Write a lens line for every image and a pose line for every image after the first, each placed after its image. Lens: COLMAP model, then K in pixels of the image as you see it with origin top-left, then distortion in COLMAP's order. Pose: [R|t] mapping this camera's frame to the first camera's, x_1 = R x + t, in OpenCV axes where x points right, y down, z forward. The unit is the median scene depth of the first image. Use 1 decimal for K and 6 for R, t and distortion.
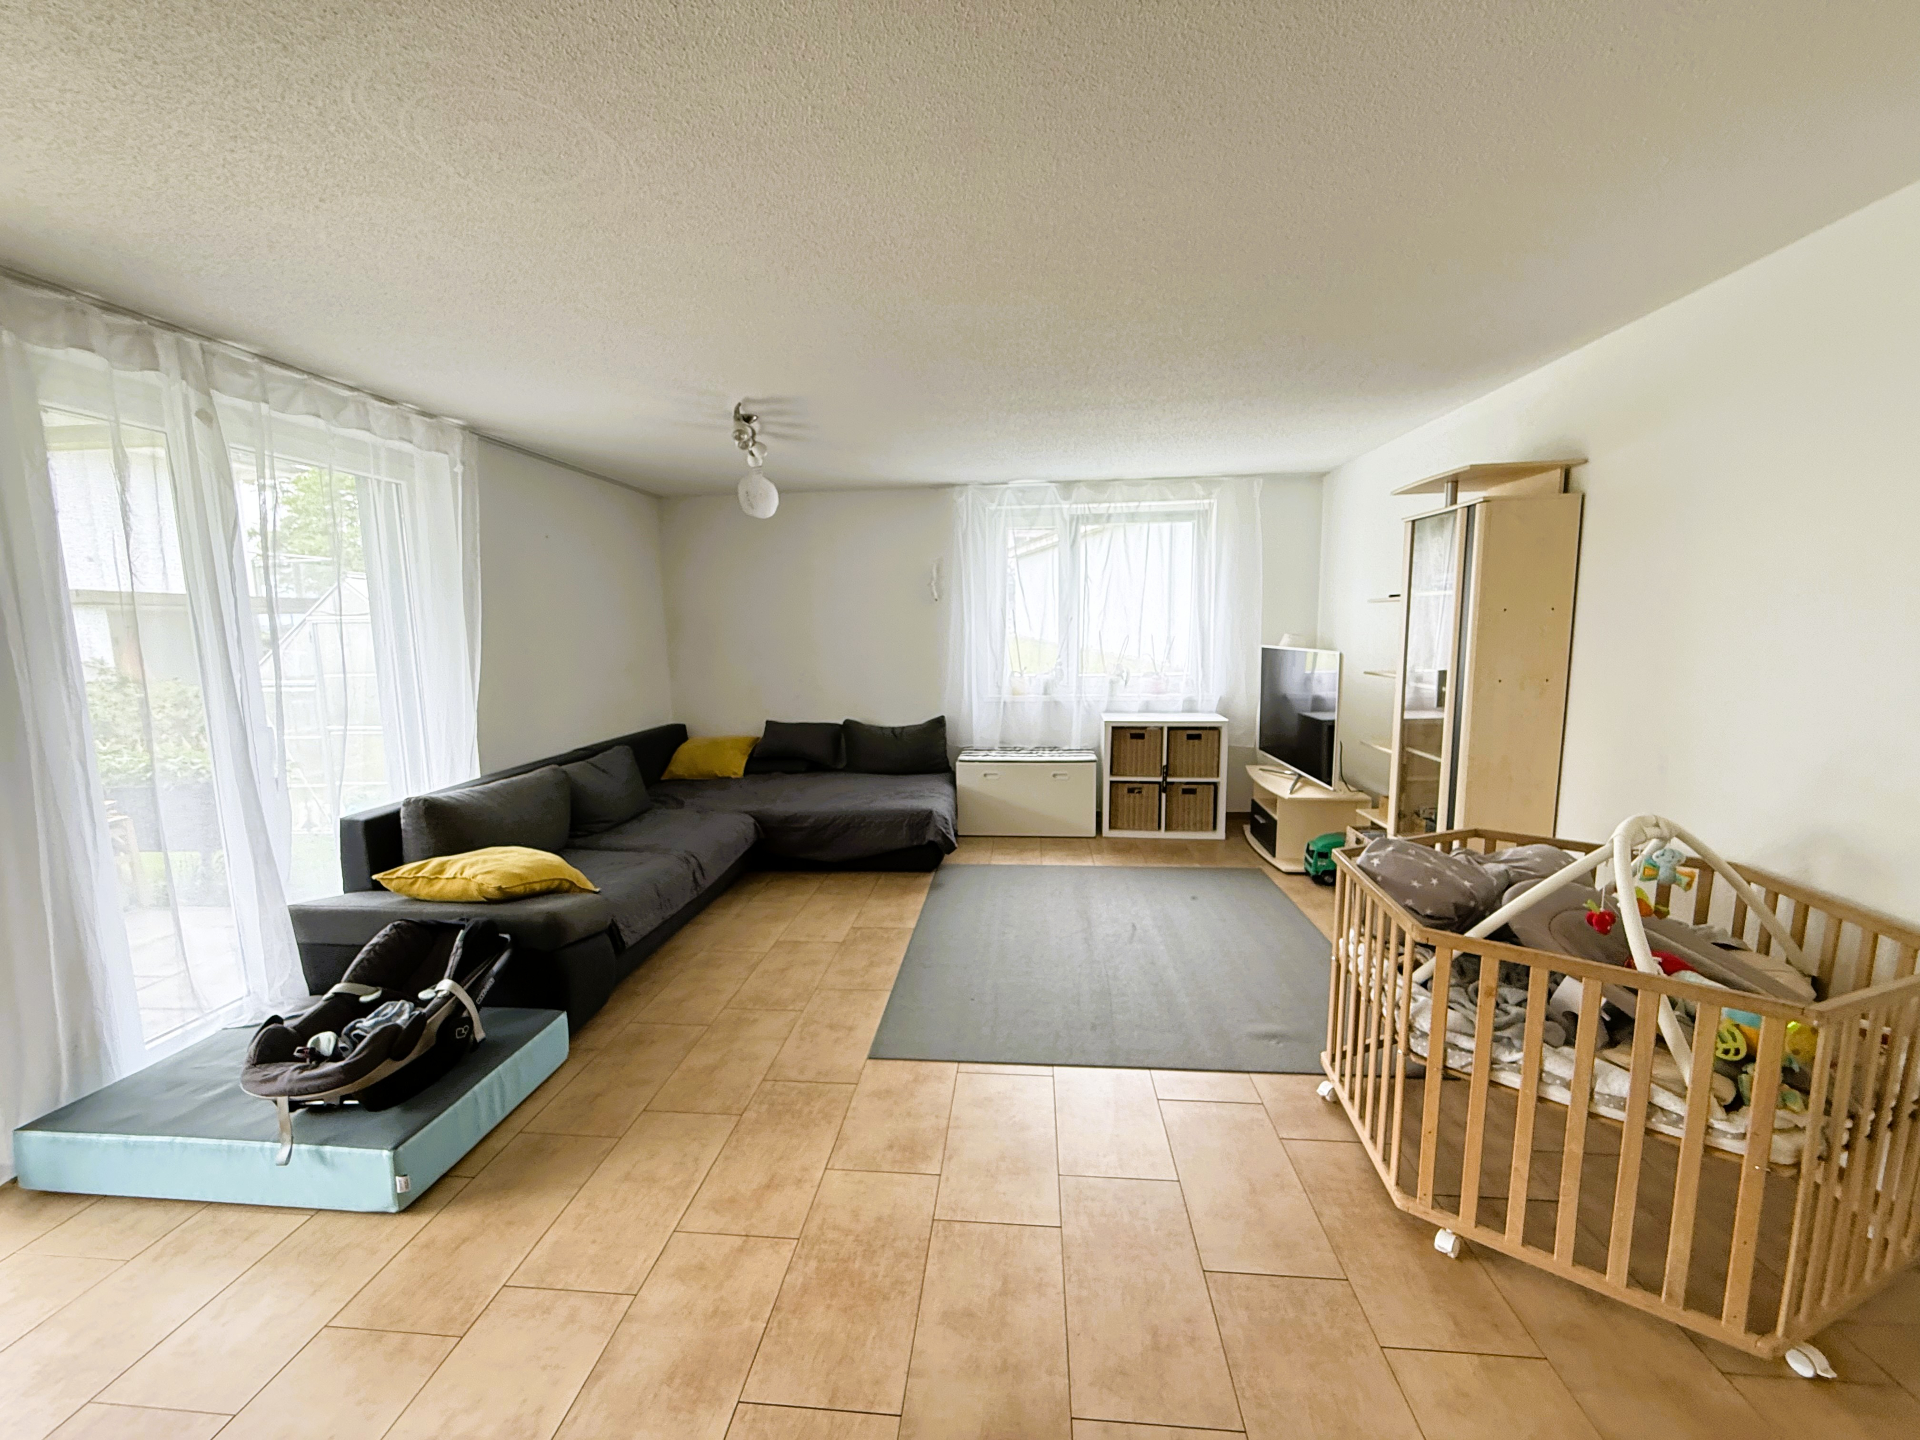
lens RADIAL K [[763.8, 0, 957.4], [0, 763.8, 718.8], [0, 0, 1]] dist [-0.001600, 0.000134]
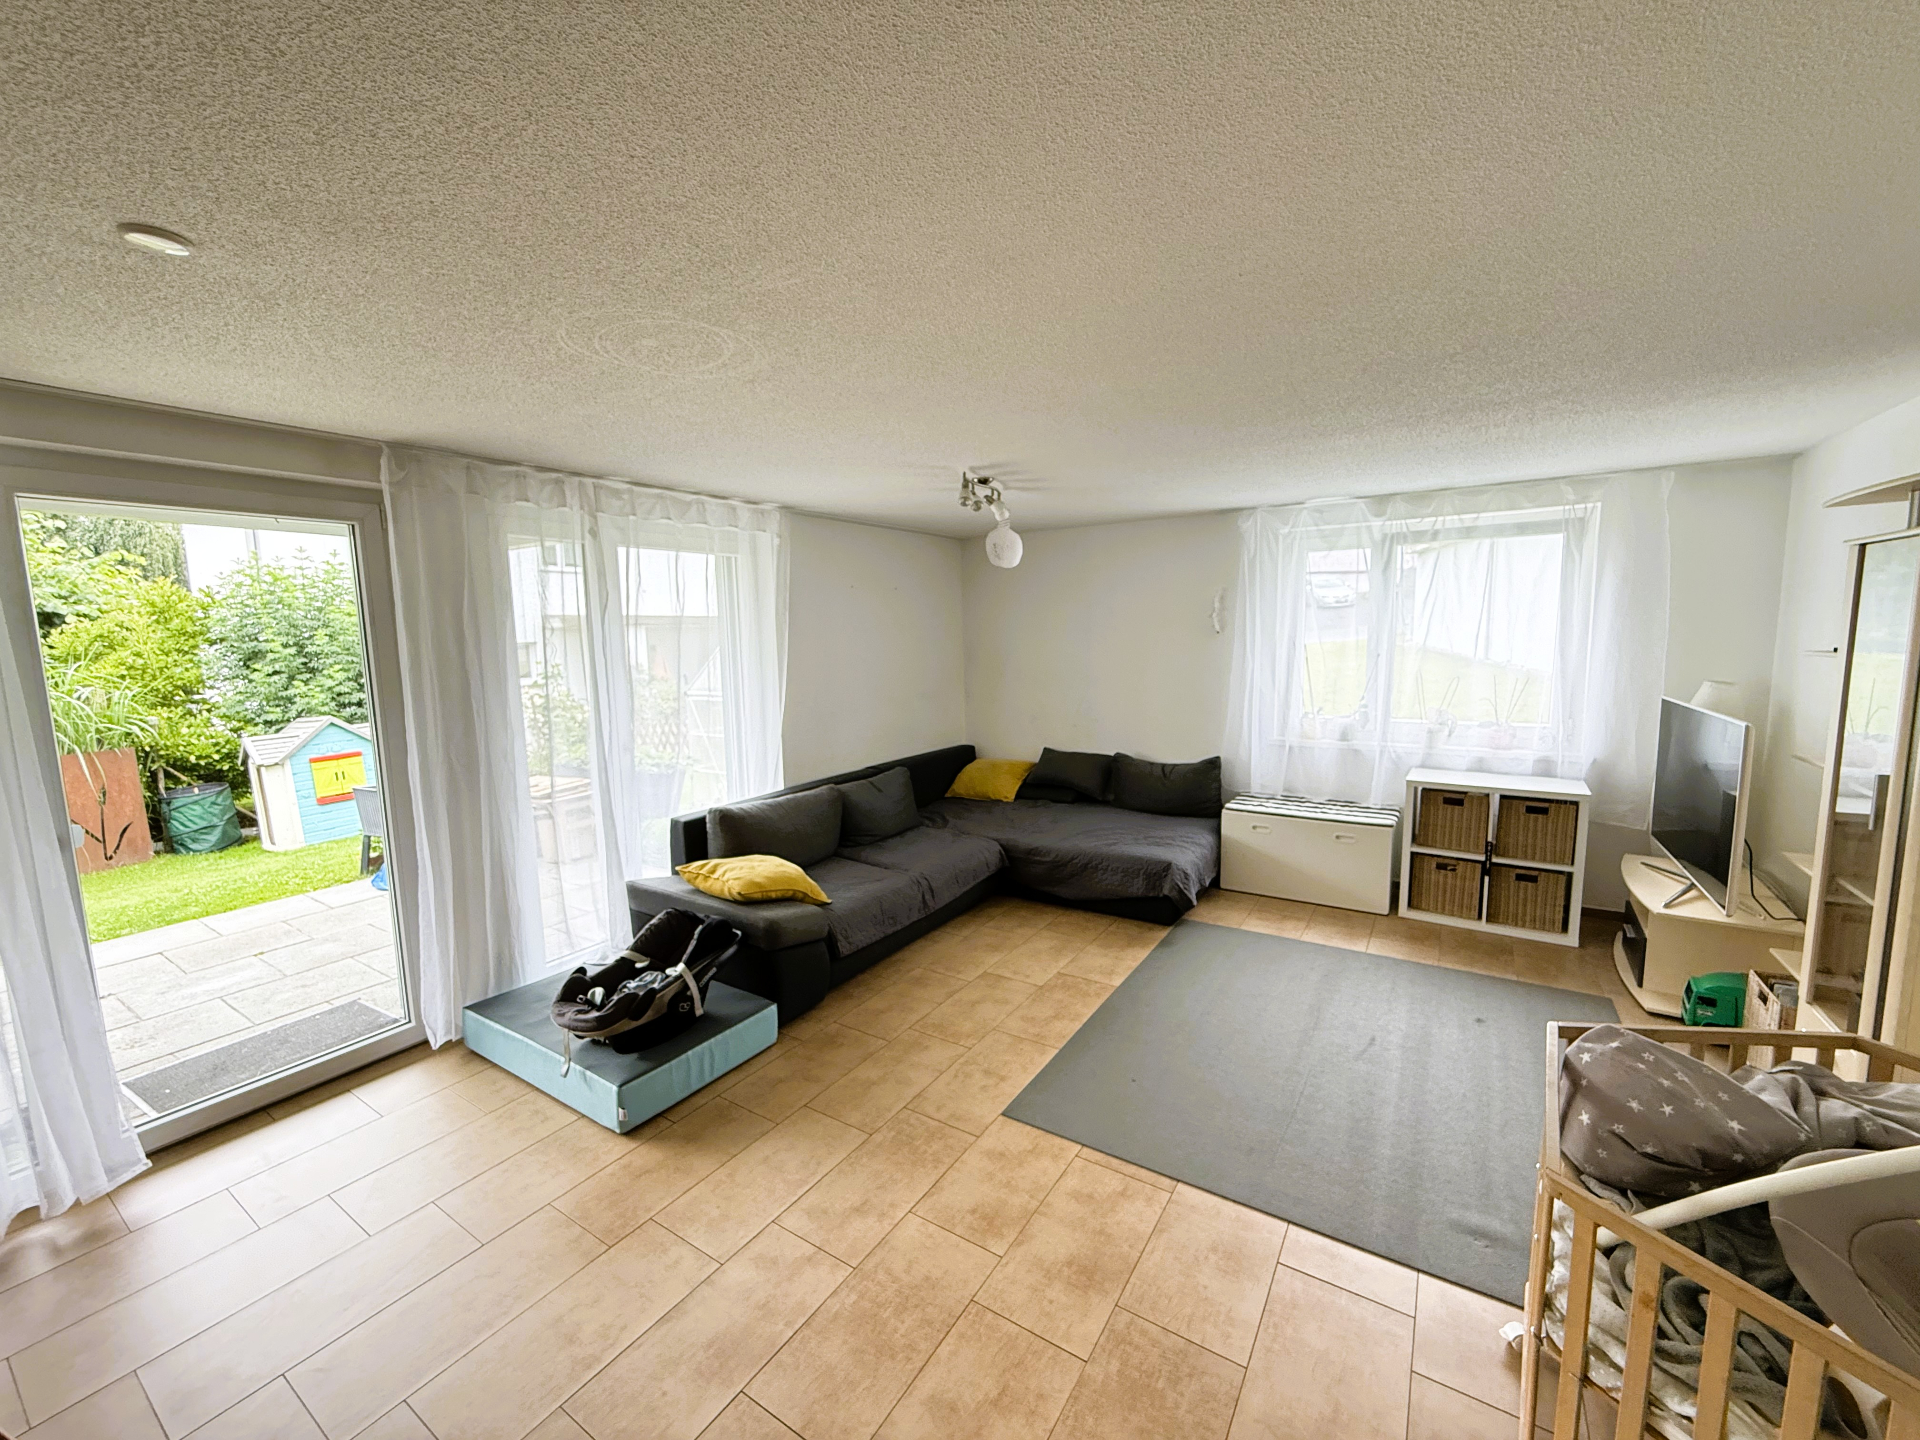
lens RADIAL K [[763.8, 0, 956.8], [0, 763.8, 719.8], [0, 0, 1]] dist [-0.001600, 0.000134]
pose [[0.884945, 0.051375, -0.462853, 0.204348], [-0.051349, 0.998600, 0.012666, -0.070666], [0.462856, 0.012558, 0.886345, 0.038704]]
